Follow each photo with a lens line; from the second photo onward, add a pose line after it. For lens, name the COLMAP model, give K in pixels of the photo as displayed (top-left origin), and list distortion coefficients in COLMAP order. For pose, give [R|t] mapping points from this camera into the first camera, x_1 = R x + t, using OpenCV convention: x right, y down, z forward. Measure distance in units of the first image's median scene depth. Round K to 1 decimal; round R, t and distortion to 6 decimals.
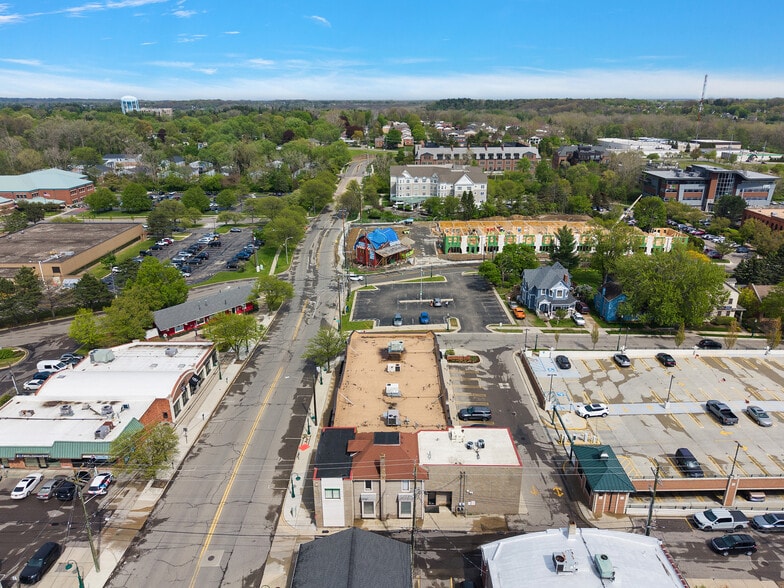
lens RADIAL K [[545.5, 0, 391.6], [0, 545.5, 279.8], [0, 0, 1]] dist [0.034510, -0.035964]
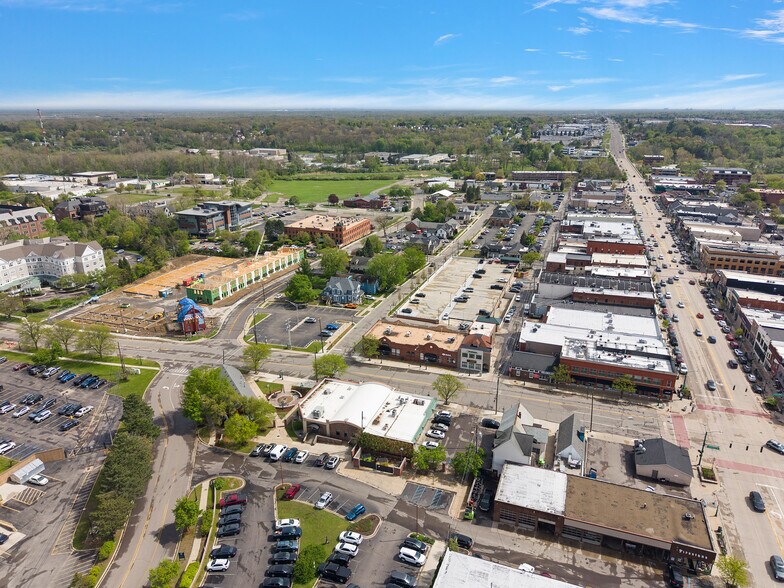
lens RADIAL K [[525.0, 0, 392.4], [0, 525.0, 293.6], [0, 0, 1]] dist [0.073552, -0.123123]
pose [[0.332013, -0.309810, 0.890946, -1.213829], [0.295238, 0.931198, 0.213785, -0.297970], [-0.895881, 0.192062, 0.400637, 0.150517]]
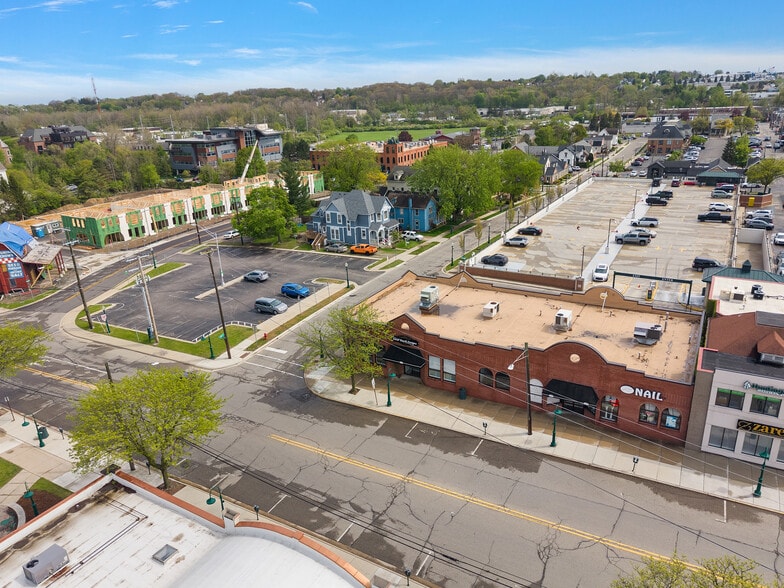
lens RADIAL K [[550.3, 0, 392.4], [0, 550.3, 294.9], [0, 0, 1]] dist [0.034063, -0.046643]
pose [[0.493572, -0.312474, 0.811632, -0.392640], [0.309105, 0.935323, 0.172121, -0.001748], [-0.812921, 0.165925, 0.558237, 0.503217]]
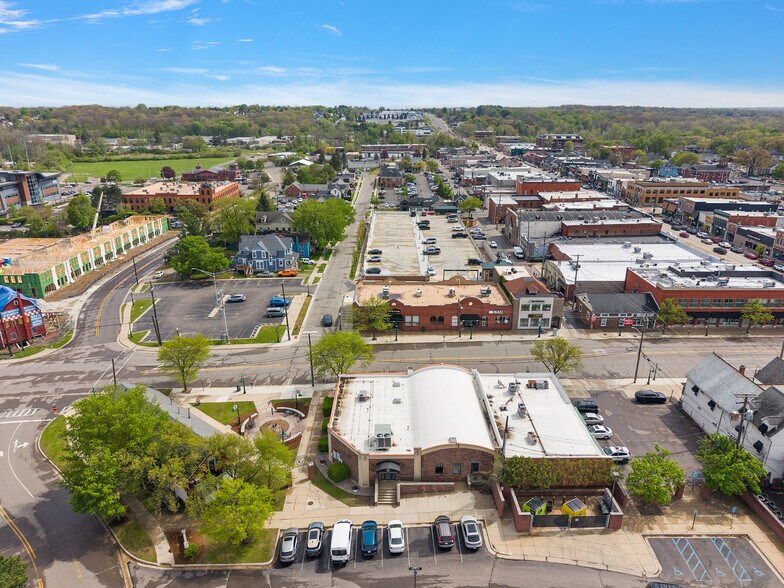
lens RADIAL K [[523.5, 0, 392.2], [0, 523.5, 295.8], [0, 0, 1]] dist [0.022834, -0.028515]
pose [[-0.019278, -0.332729, 0.942826, -0.844072], [0.312048, 0.893893, 0.321840, -0.187263], [-0.949871, 0.300411, 0.086595, 0.655187]]
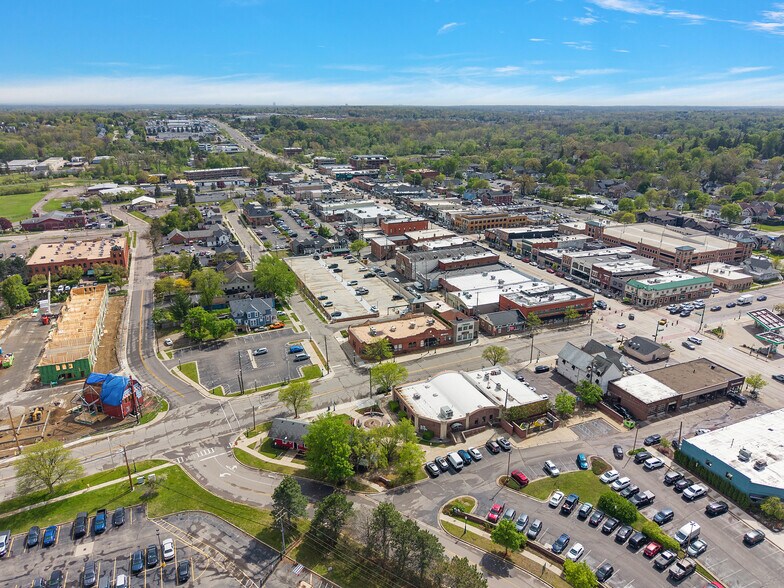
lens RADIAL K [[532.8, 0, 392.3], [0, 532.8, 297.7], [0, 0, 1]] dist [0.075458, -0.118722]
pose [[-0.408191, -0.308421, 0.859219, -1.195379], [0.282108, 0.852516, 0.440036, -0.587504], [-0.868214, 0.422011, -0.260982, 1.026428]]
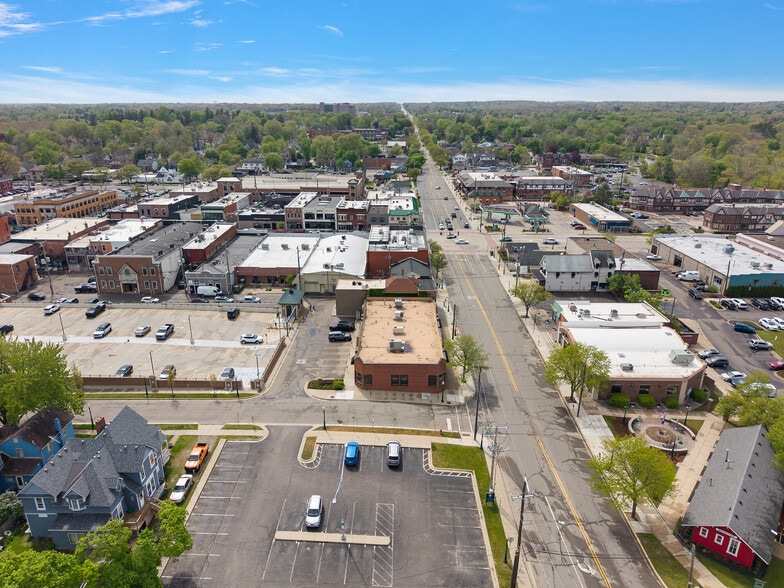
lens RADIAL K [[525.0, 0, 392.4], [0, 525.0, 293.6], [0, 0, 1]] dist [0.073552, -0.123123]
pose [[-0.999994, 0.003535, -0.000302, 0.012035], [0.002606, 0.789614, 0.613599, -0.426851], [0.002408, 0.613594, -0.789618, 1.287401]]
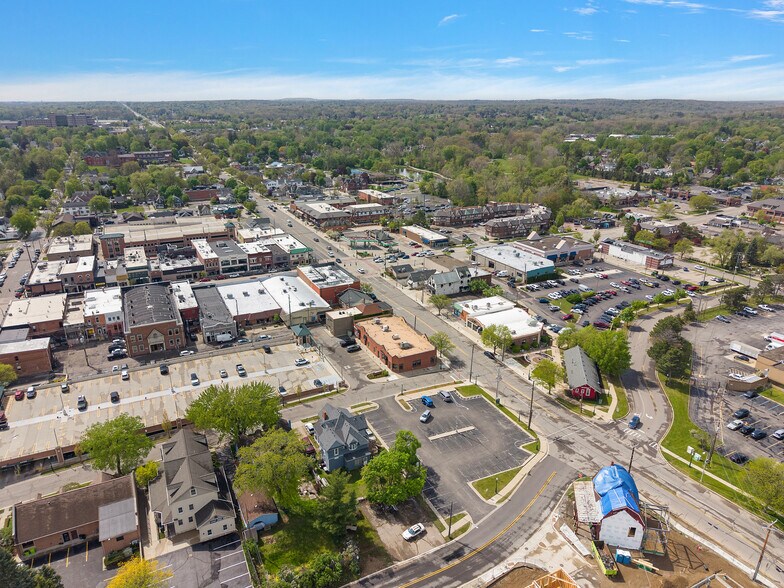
lens RADIAL K [[525.0, 0, 392.4], [0, 525.0, 293.6], [0, 0, 1]] dist [0.073552, -0.123123]
pose [[-0.887446, 0.162364, -0.431368, 0.576533], [-0.140377, 0.796226, 0.588488, -0.775482], [0.439015, 0.582806, -0.683815, 1.546296]]
